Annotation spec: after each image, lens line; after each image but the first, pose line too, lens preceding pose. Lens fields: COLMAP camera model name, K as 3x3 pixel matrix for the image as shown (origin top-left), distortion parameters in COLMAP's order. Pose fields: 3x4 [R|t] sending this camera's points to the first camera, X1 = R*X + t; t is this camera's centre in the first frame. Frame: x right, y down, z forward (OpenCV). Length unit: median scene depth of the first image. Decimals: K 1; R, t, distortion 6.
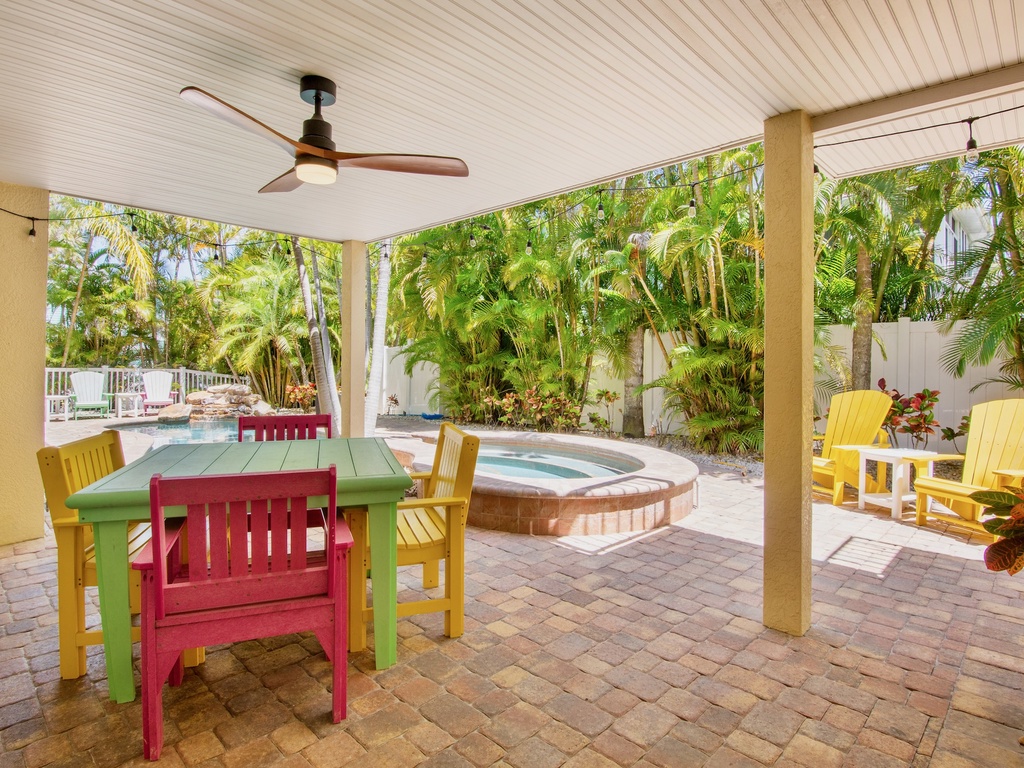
lens RADIAL K [[567.3, 0, 510.9], [0, 567.3, 374.8], [0, 0, 1]] dist [-0.023420, -0.000908]
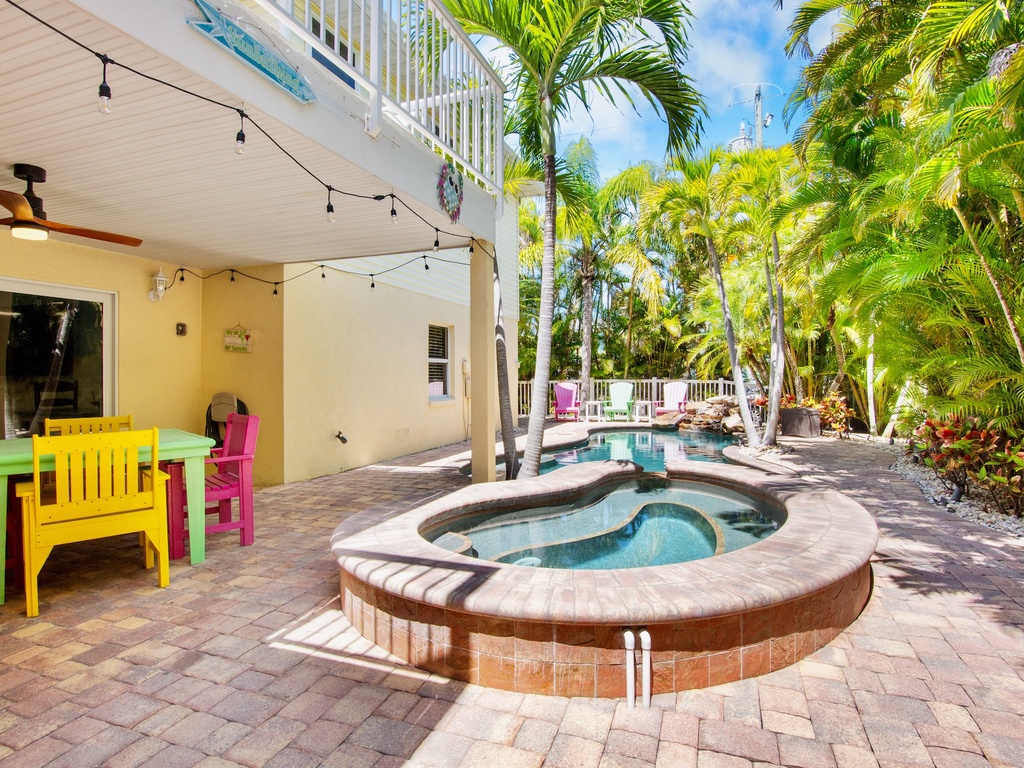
lens RADIAL K [[567.3, 0, 514.5], [0, 567.3, 385.7], [0, 0, 1]] dist [-0.023420, -0.000908]
pose [[0.408187, 0.001612, -0.912897, 0.244761], [-0.002474, 0.999997, 0.000660, 0.000876], [0.912895, 0.001989, 0.408190, 0.270587]]
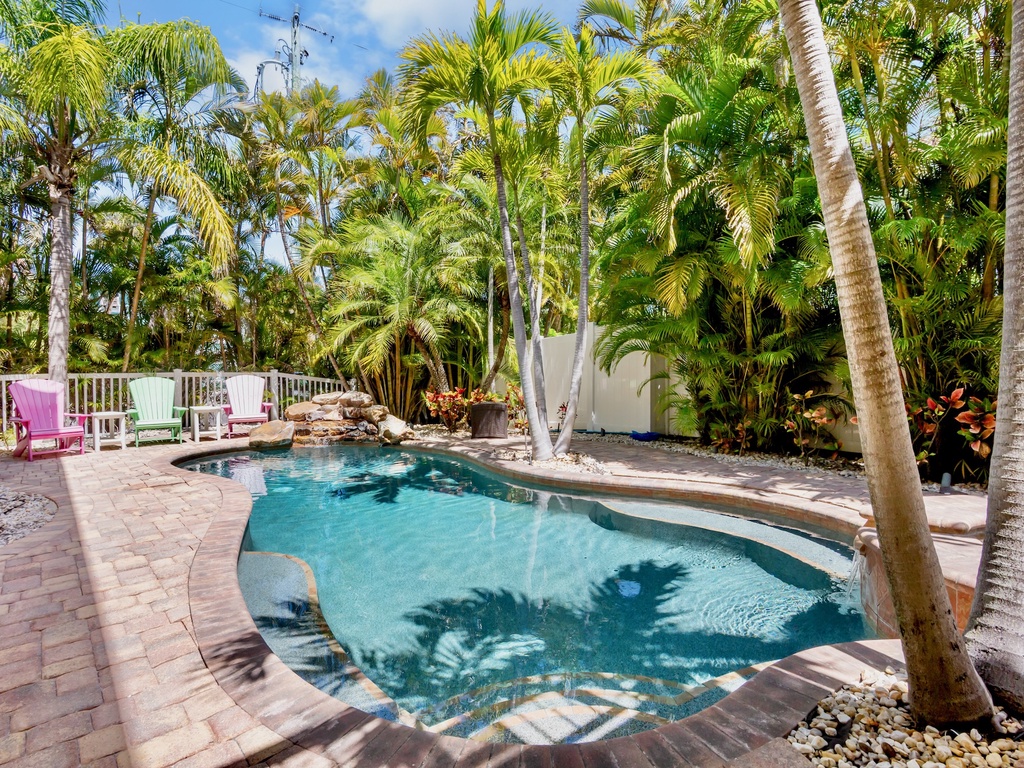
lens RADIAL K [[567.3, 0, 516.8], [0, 567.3, 387.1], [0, 0, 1]] dist [-0.023420, -0.000908]
pose [[0.994887, -0.016024, -0.099717, -0.208110], [0.017998, 0.999659, 0.018930, 0.001673], [0.099379, -0.020628, 0.994836, 0.311723]]
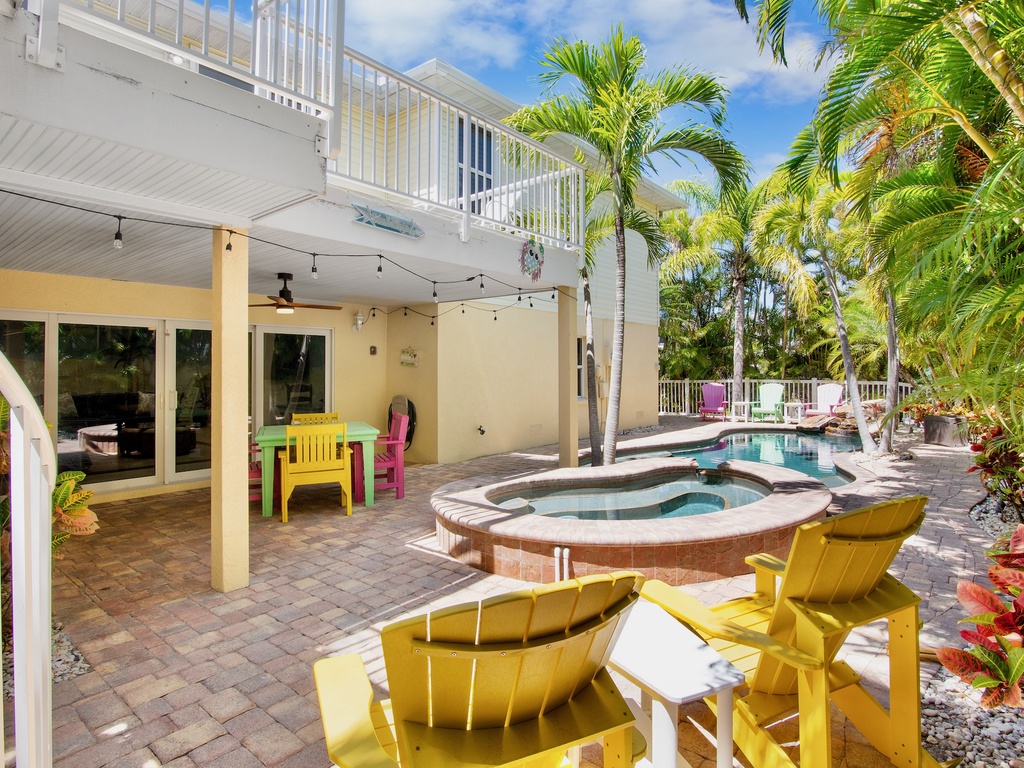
lens RADIAL K [[567.3, 0, 506.3], [0, 567.3, 376.4], [0, 0, 1]] dist [-0.023420, -0.000908]
pose [[0.079346, -0.000612, -0.996847, 0.382728], [-0.008083, 0.999967, -0.001257, -0.014470], [0.996814, 0.008157, 0.079339, 0.311540]]
